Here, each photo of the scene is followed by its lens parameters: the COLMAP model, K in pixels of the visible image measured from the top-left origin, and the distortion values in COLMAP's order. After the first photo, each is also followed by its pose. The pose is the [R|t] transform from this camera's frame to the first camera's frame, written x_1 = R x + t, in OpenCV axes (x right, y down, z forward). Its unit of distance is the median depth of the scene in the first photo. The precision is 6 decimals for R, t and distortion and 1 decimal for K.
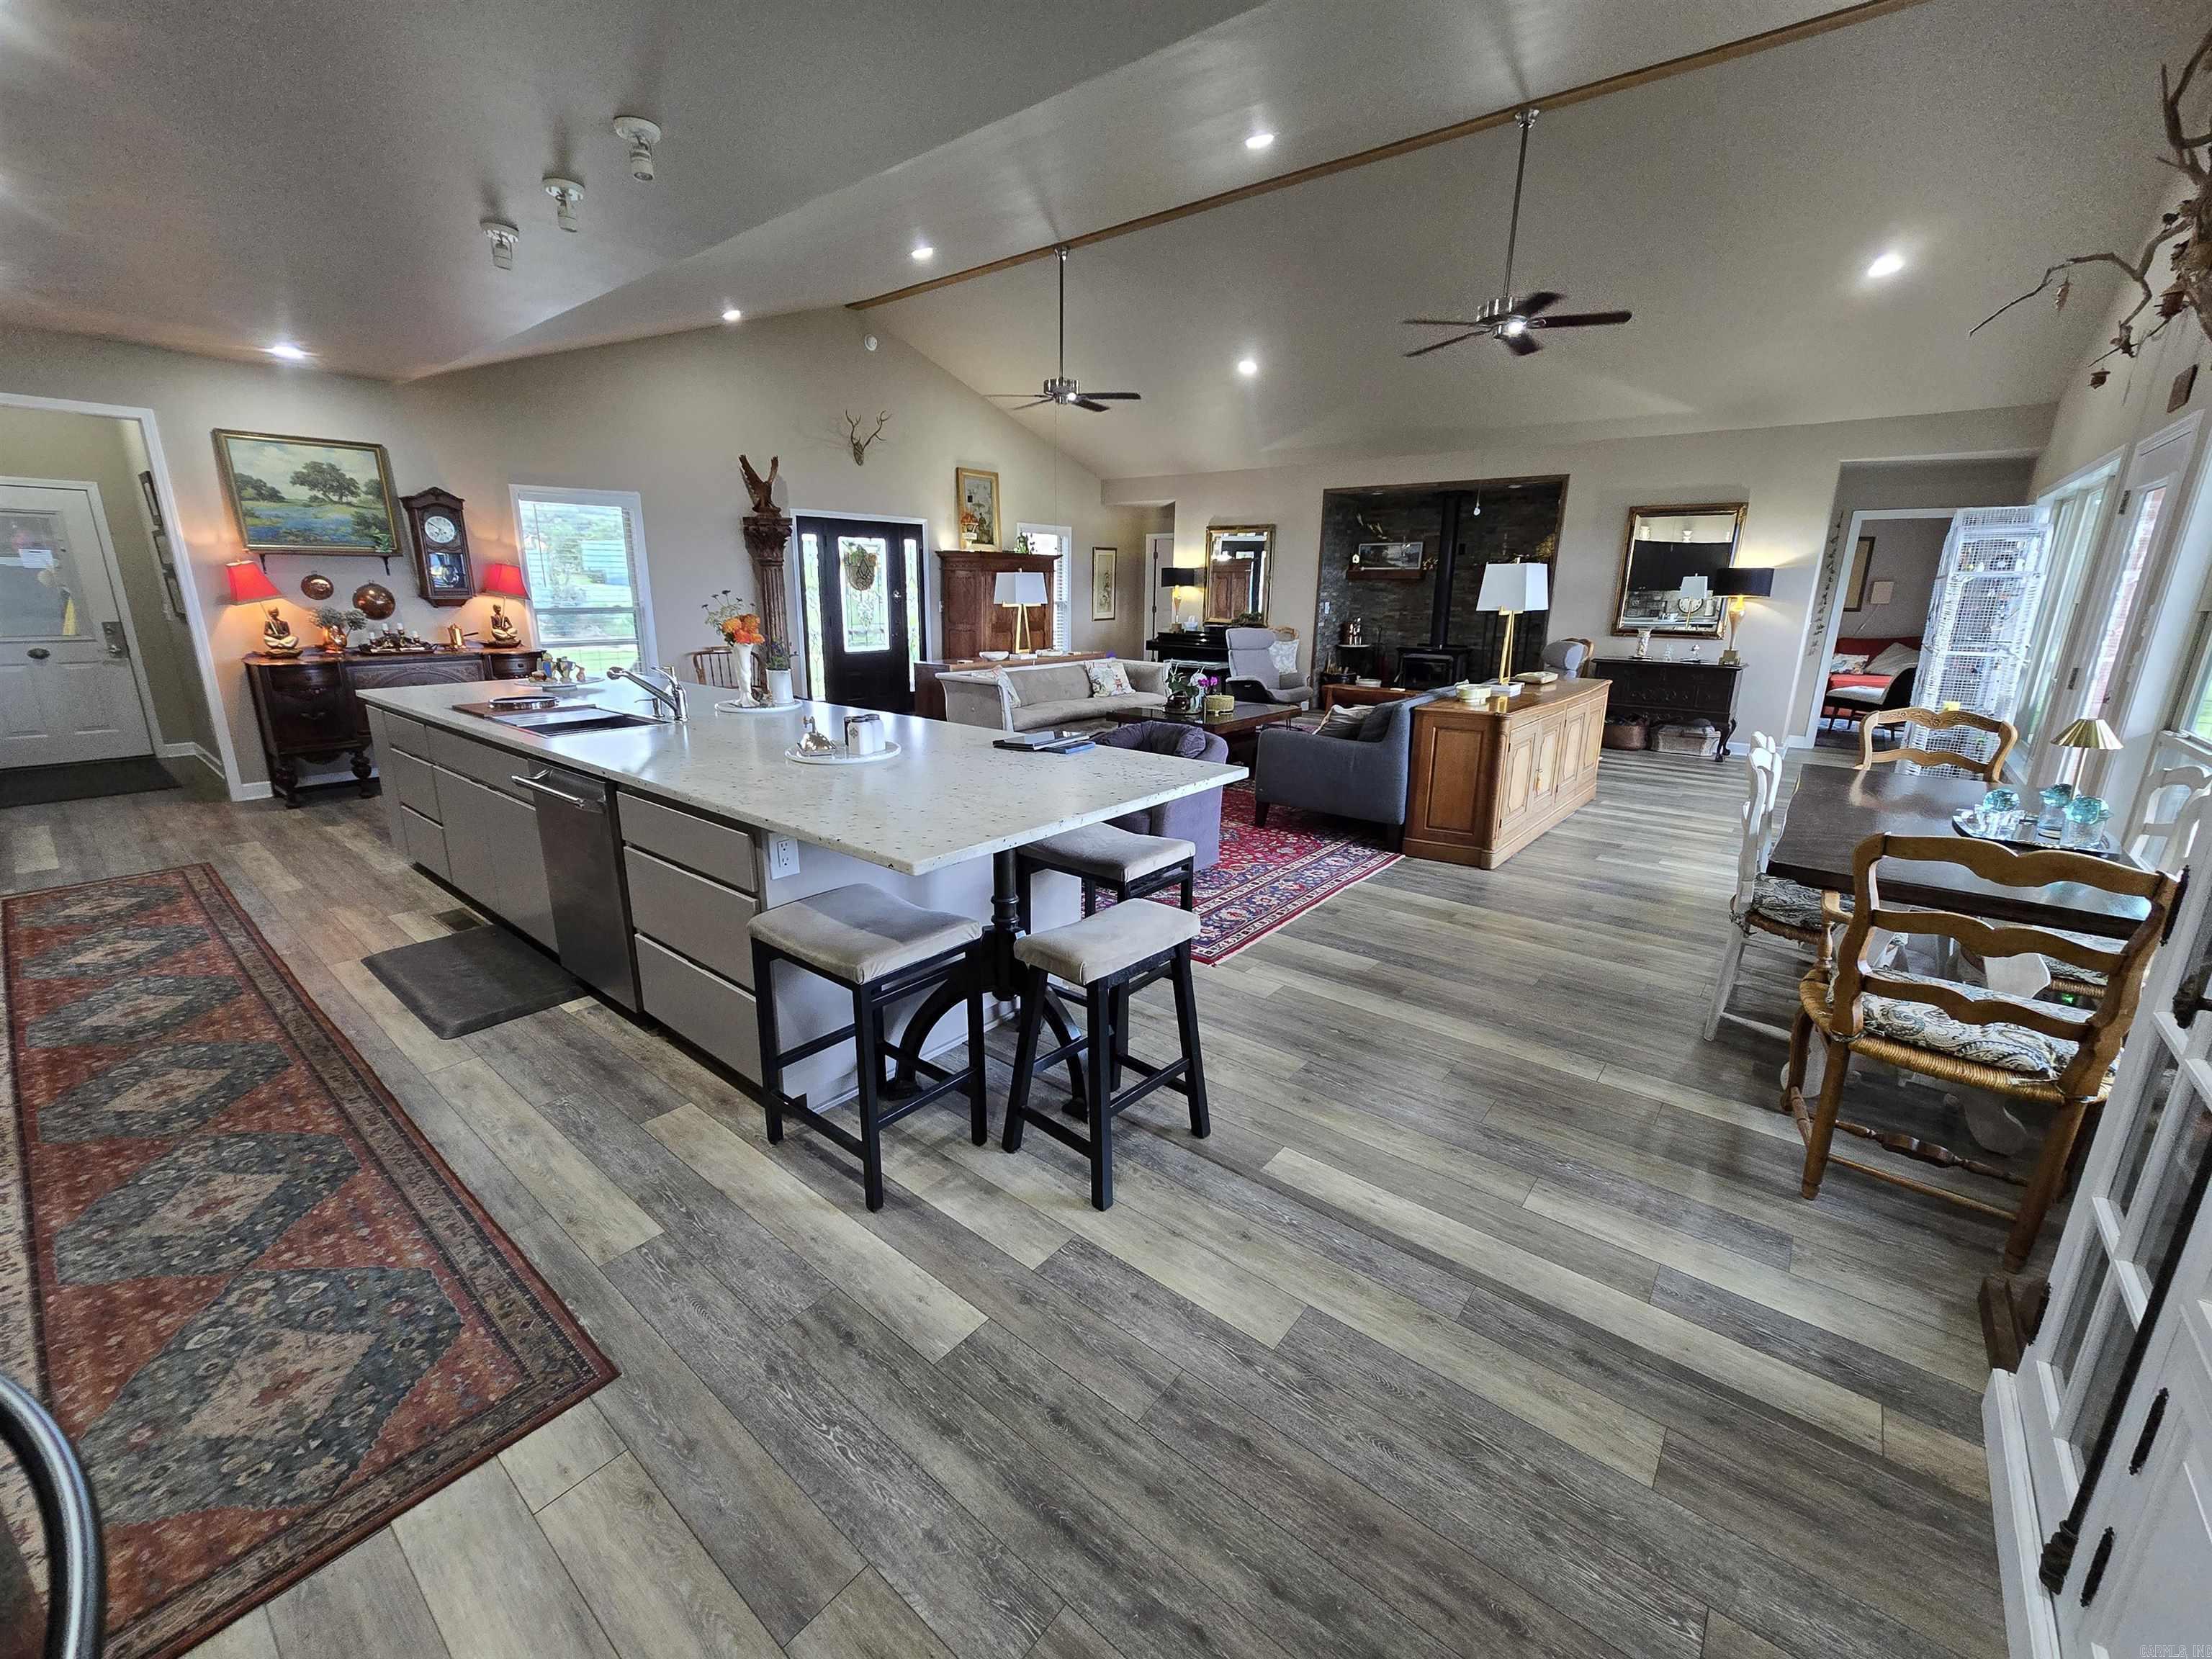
lens RADIAL K [[903.7, 0, 1091.6], [0, 903.7, 819.5], [0, 0, 1]] dist [-0.003467, 0.001342]
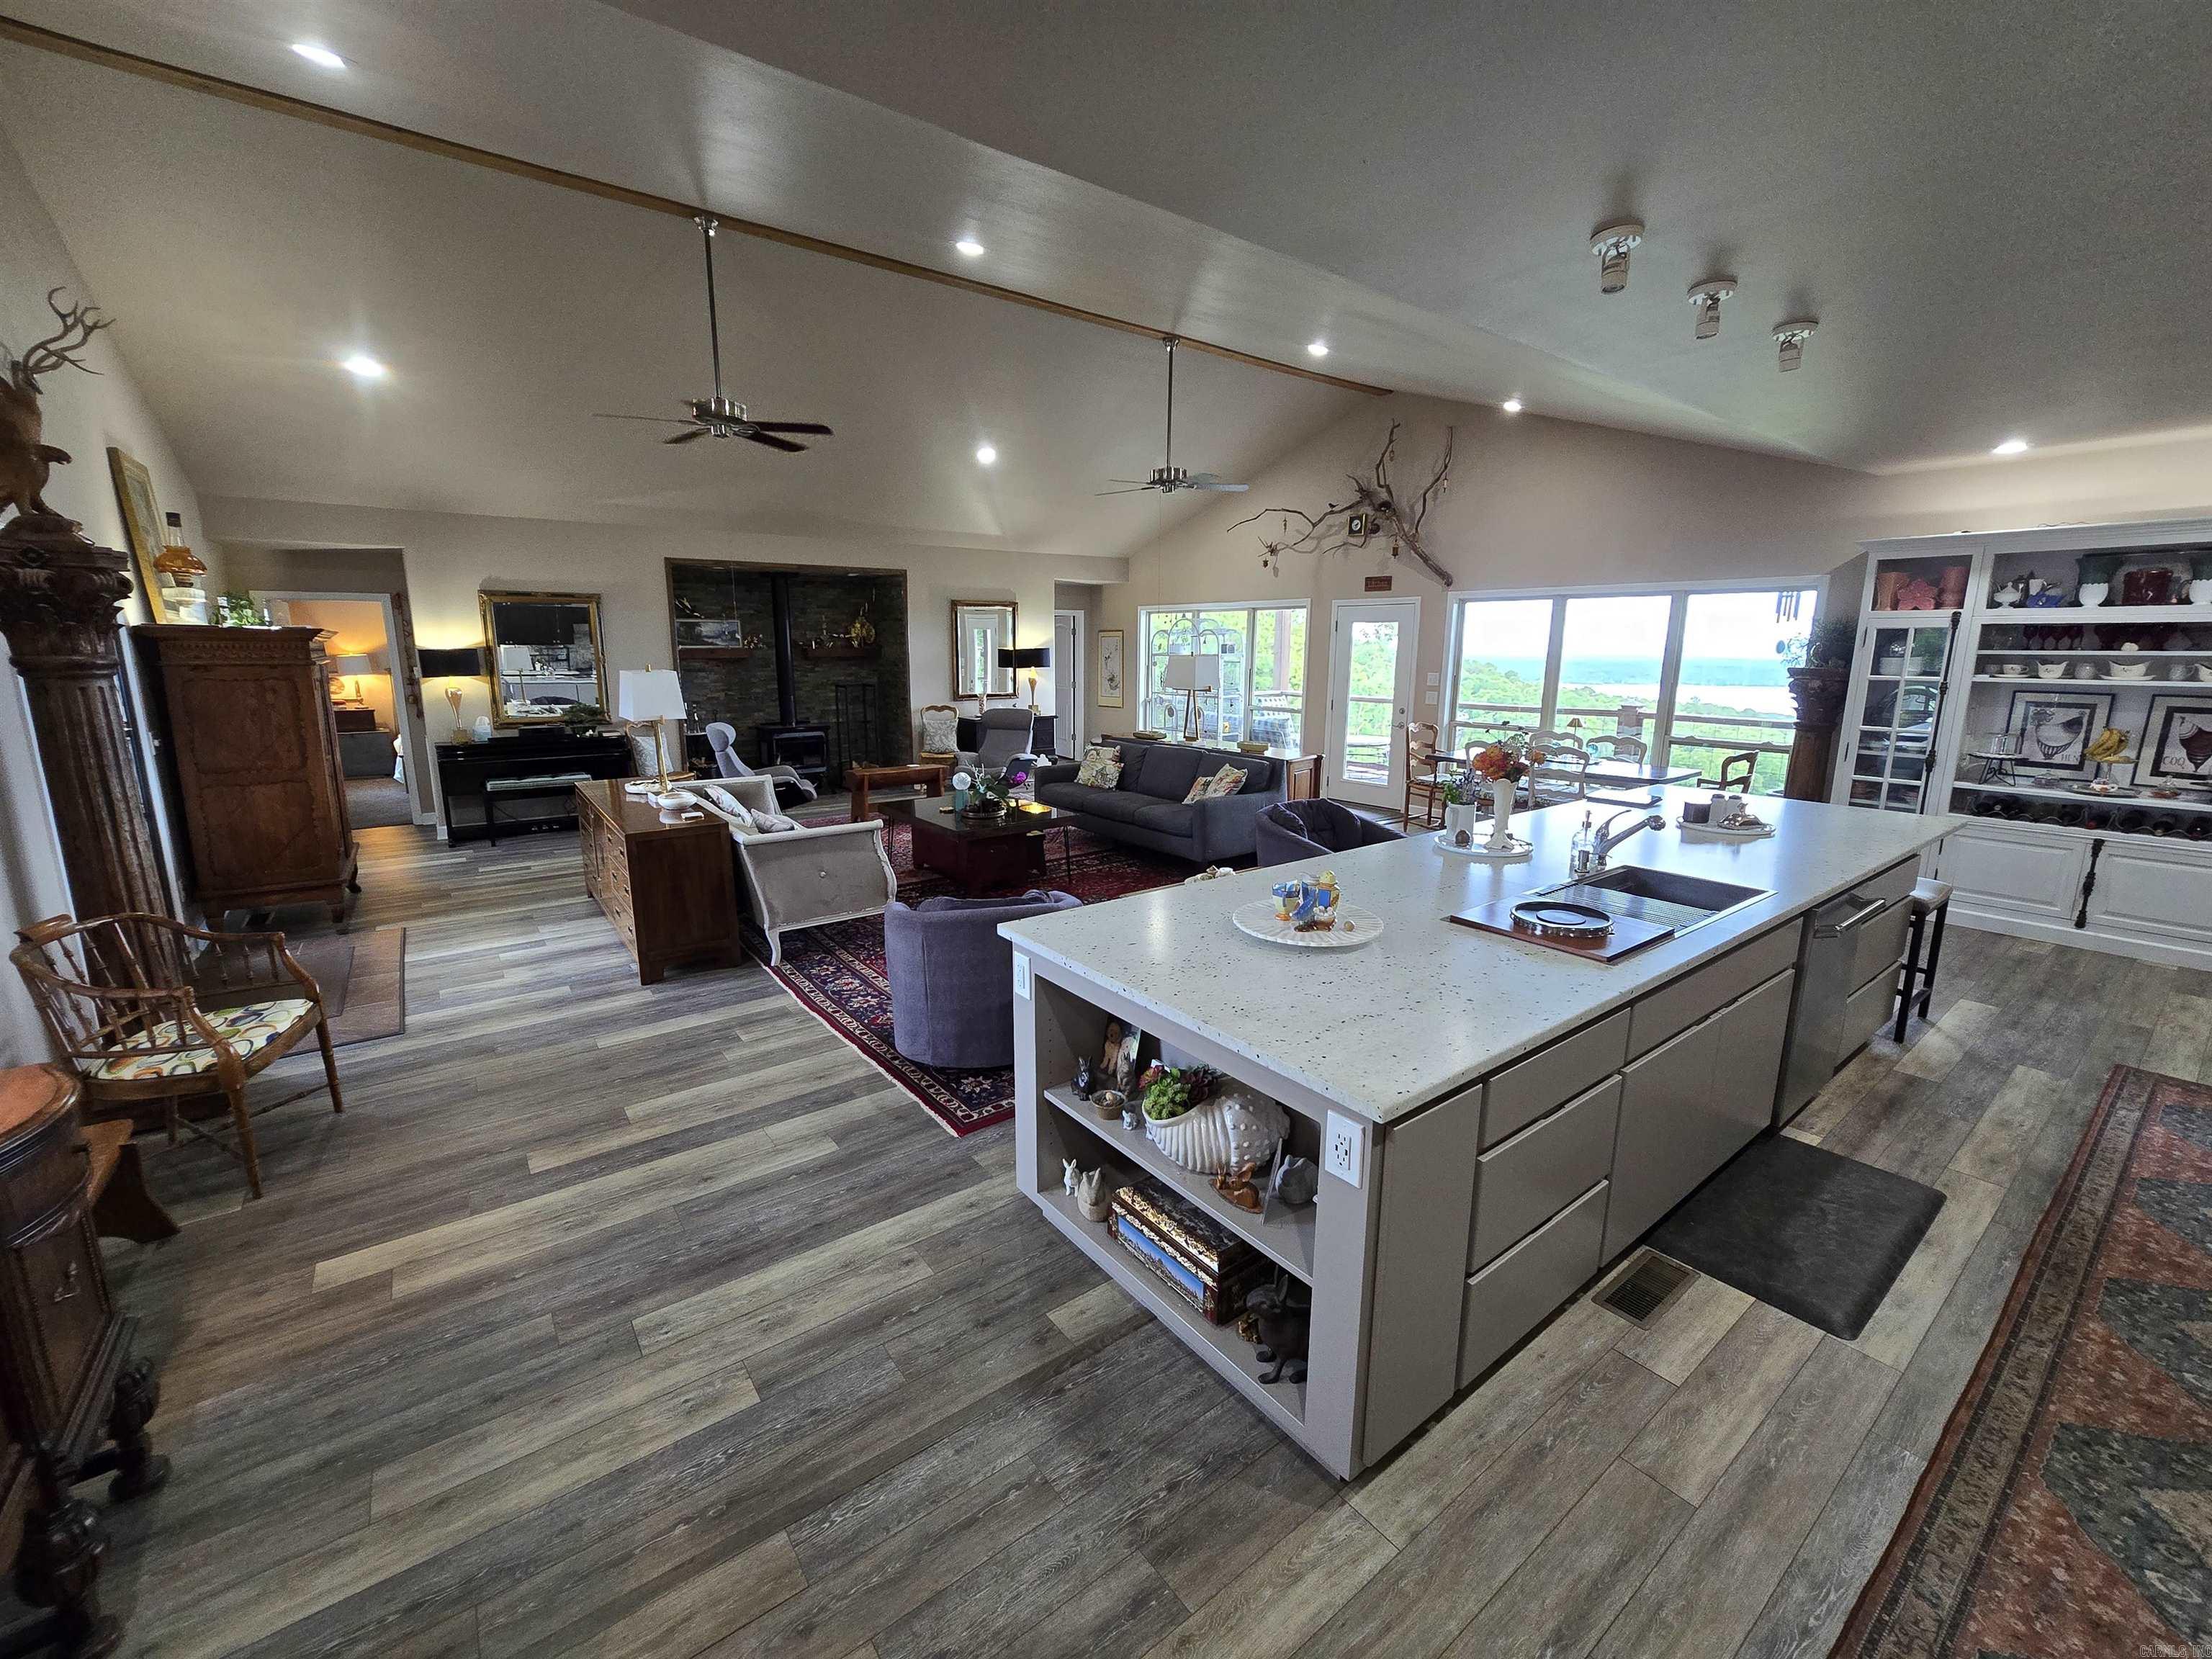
lens RADIAL K [[903.7, 0, 1092.9], [0, 903.7, 820.7], [0, 0, 1]] dist [-0.003467, 0.001342]
pose [[0.229683, -0.197062, 0.953107, -1.675210], [0.247600, 0.958899, 0.138592, -0.474402], [-0.941244, 0.204157, 0.269035, 1.438330]]
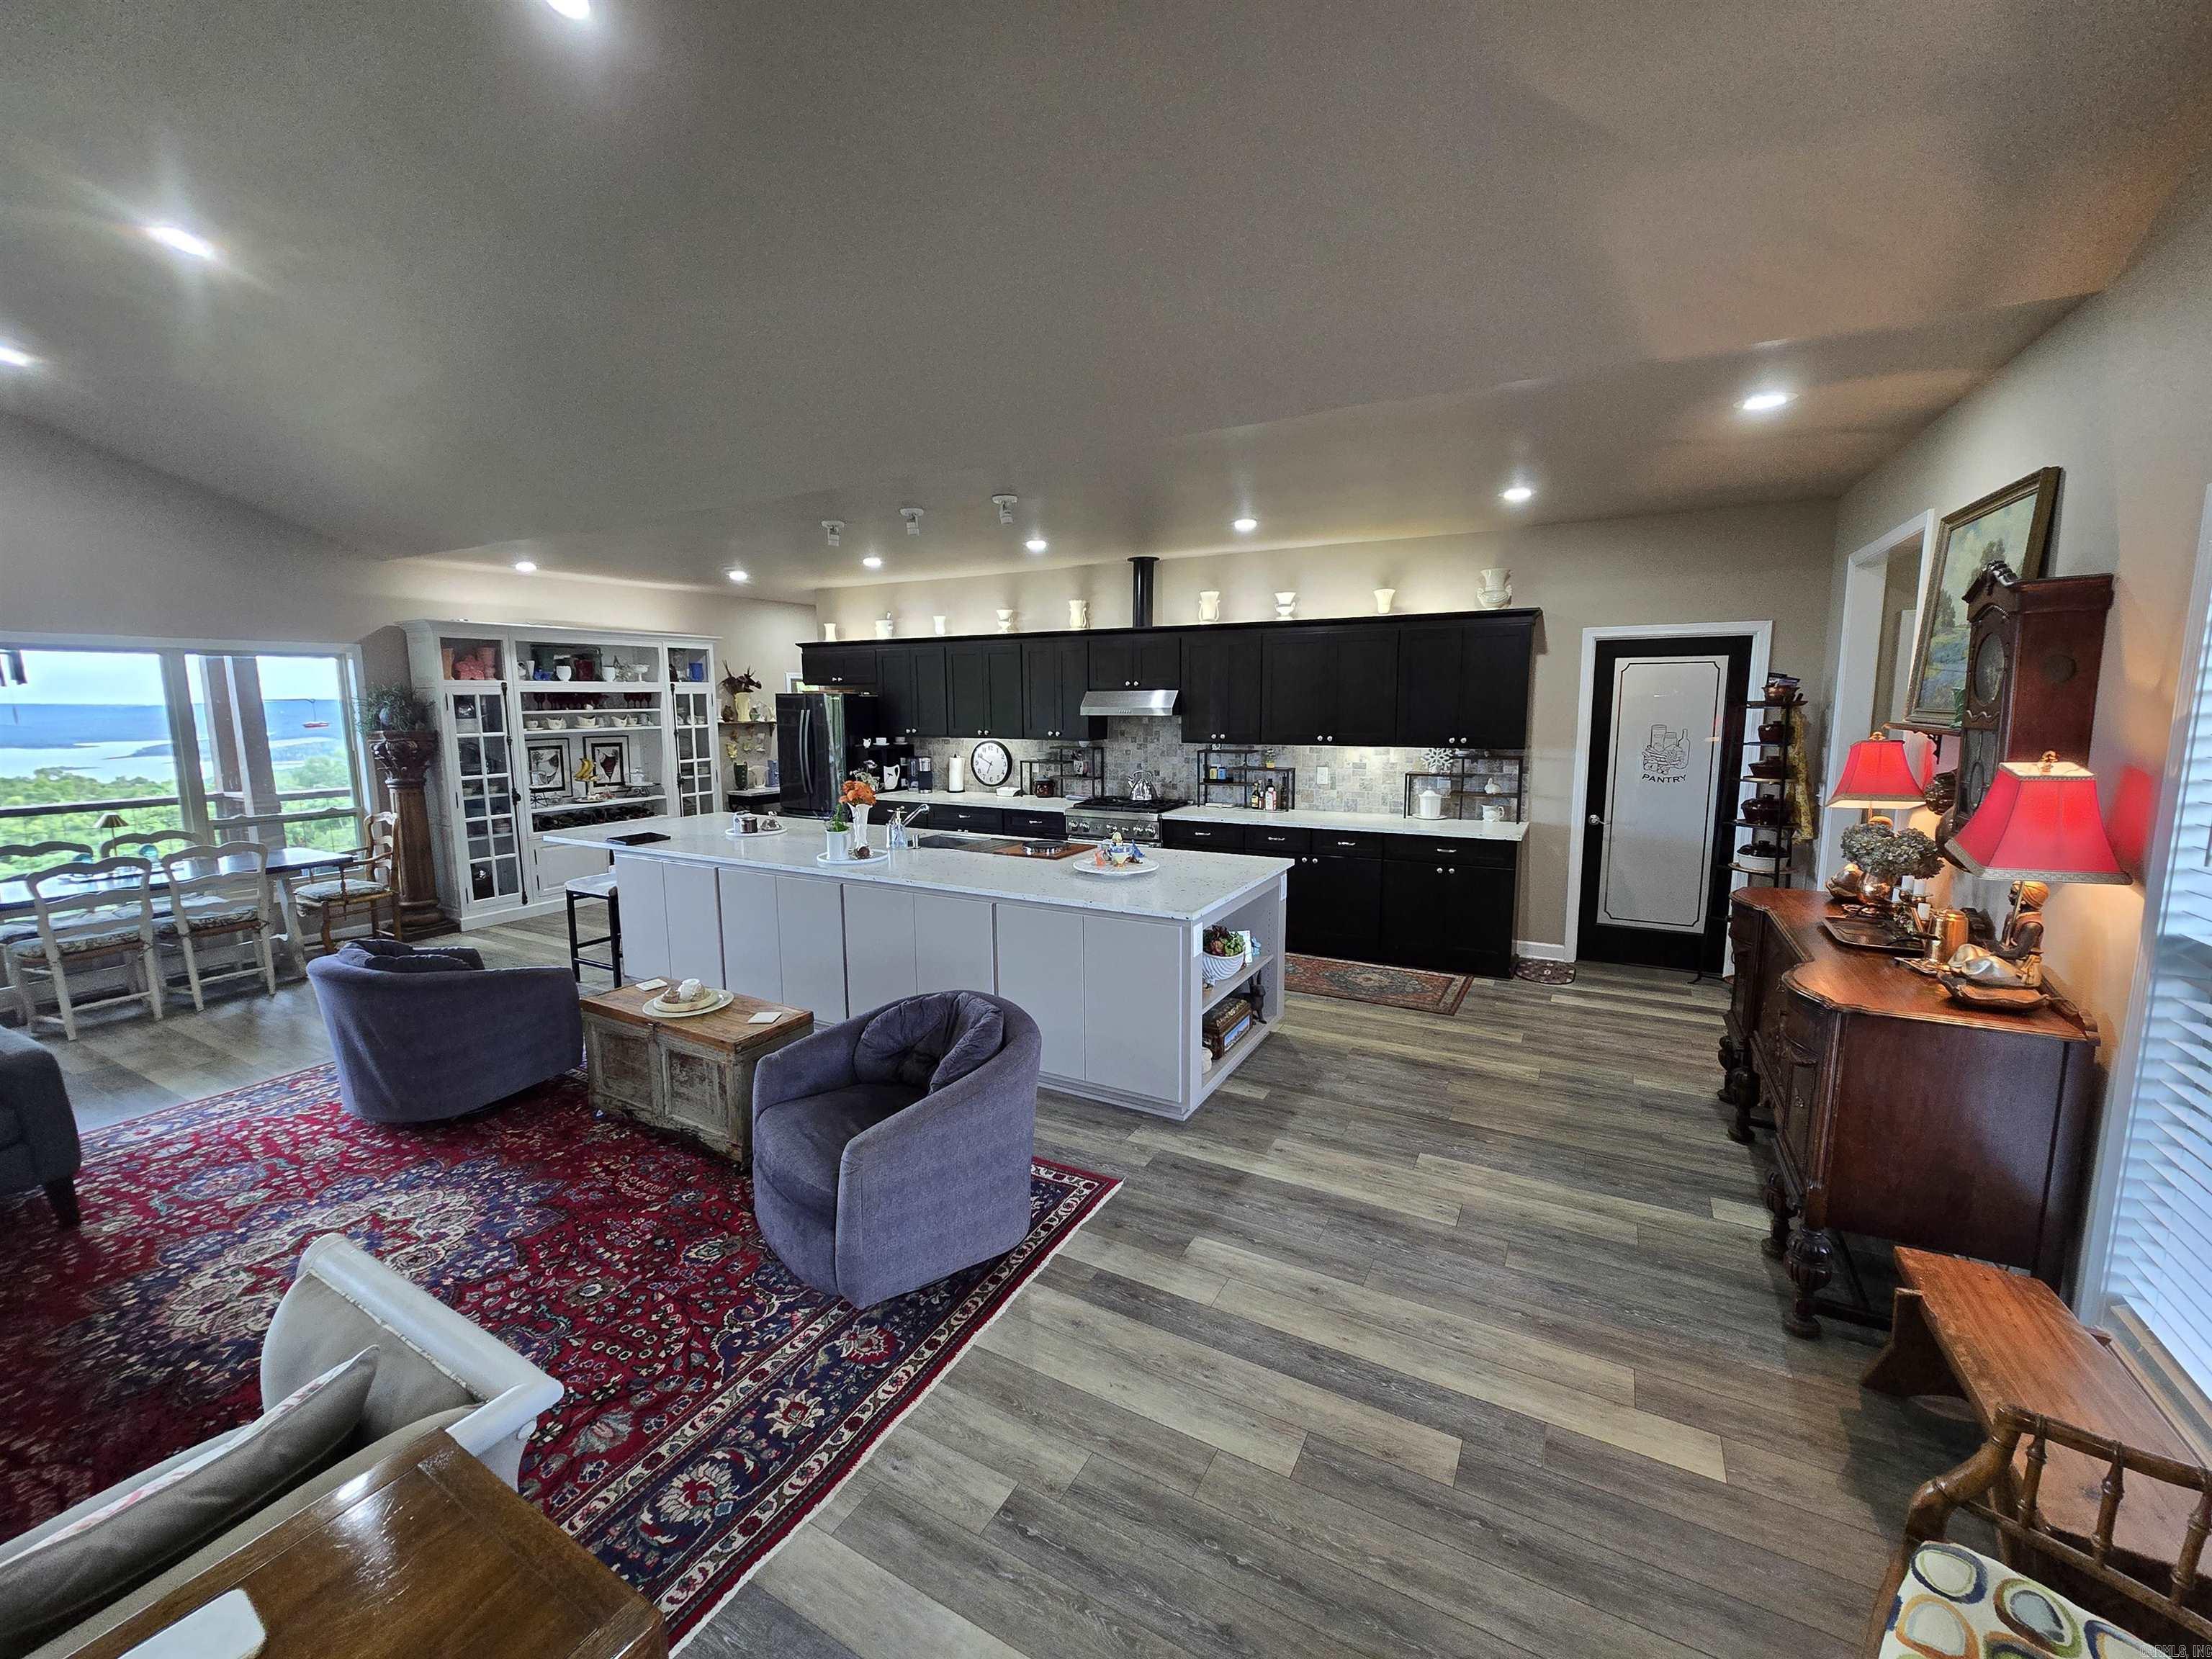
lens RADIAL K [[903.7, 0, 1092.9], [0, 903.7, 826.3], [0, 0, 1]] dist [-0.003467, 0.001342]
pose [[-0.982663, 0.027890, -0.183291, -0.593392], [-0.045346, 0.922440, 0.383469, -0.810347], [0.179770, 0.385132, -0.905183, 2.714386]]
